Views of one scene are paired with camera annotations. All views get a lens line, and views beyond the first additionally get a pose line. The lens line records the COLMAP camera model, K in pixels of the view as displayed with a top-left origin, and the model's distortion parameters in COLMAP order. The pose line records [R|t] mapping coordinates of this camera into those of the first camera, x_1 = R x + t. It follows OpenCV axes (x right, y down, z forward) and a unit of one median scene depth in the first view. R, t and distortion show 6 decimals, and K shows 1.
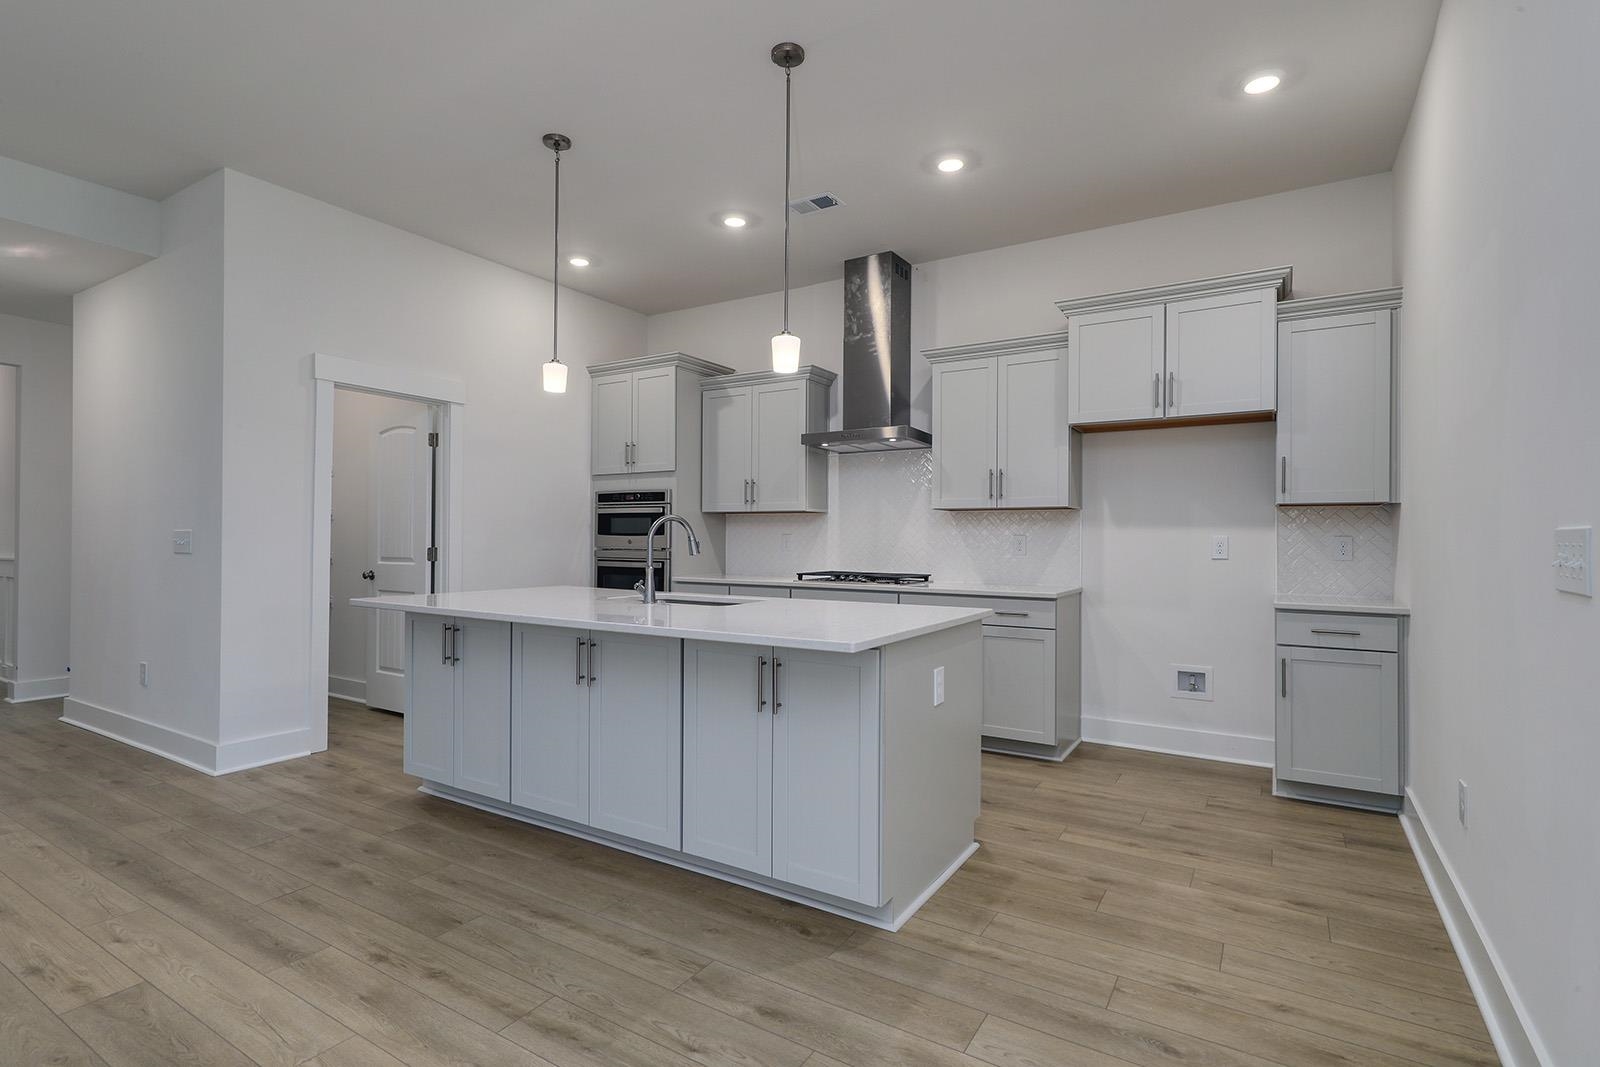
lens RADIAL K [[780.3, 0, 801.6], [0, 780.3, 536.2], [0, 0, 1]] dist [0.004837, -0.000057]
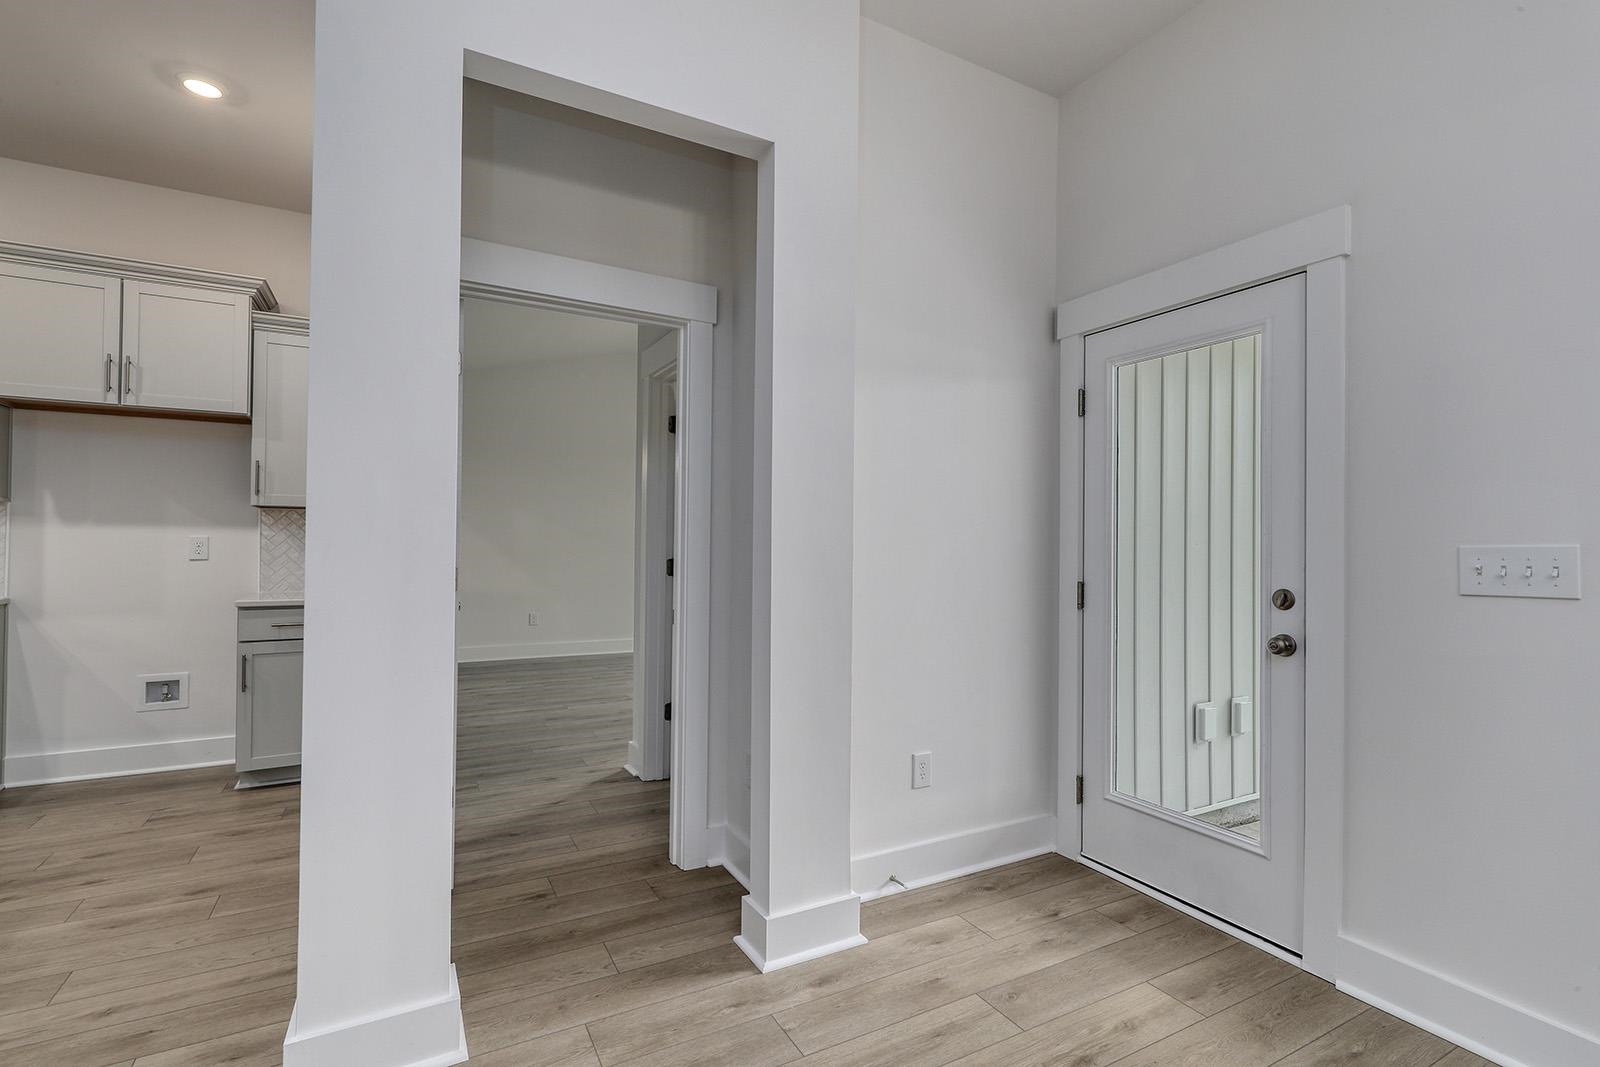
lens RADIAL K [[740.2, 0, 801.8], [0, 740.2, 536.7], [0, 0, 1]] dist [-0.002553, -0.000358]
pose [[0.482350, 0.004798, 0.875966, 0.113350], [-0.007782, 0.999969, -0.001193, -0.004538], [-0.875944, -0.006241, 0.482372, -0.117980]]
